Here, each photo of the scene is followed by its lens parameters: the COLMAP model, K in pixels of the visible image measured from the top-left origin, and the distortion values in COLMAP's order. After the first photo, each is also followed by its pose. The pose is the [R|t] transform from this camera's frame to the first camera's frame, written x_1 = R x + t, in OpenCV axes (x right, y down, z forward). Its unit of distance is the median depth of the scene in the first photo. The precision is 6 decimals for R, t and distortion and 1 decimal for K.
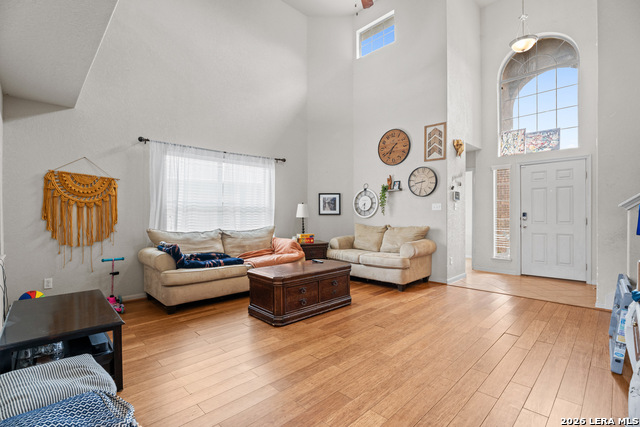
lens RADIAL K [[285.3, 0, 318.2], [0, 285.3, 213.6], [0, 0, 1]] dist [-0.001749, -0.000694]
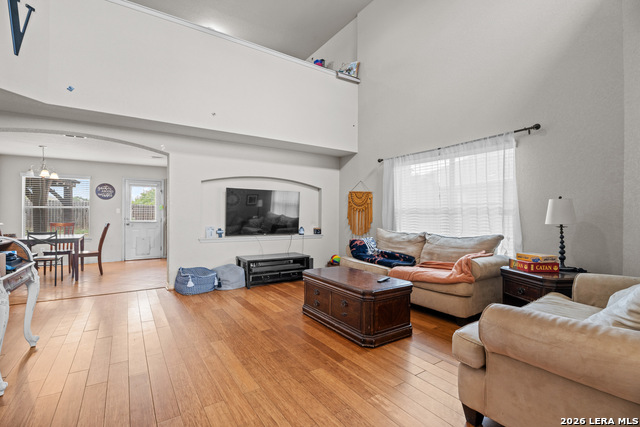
lens RADIAL K [[285.3, 0, 316.6], [0, 285.3, 214.0], [0, 0, 1]] dist [-0.001749, -0.000694]
pose [[-0.157697, -0.001731, -0.987486, 0.887833], [-0.004316, 0.999990, -0.001064, -0.007831], [0.987478, 0.004094, -0.157703, 1.081178]]
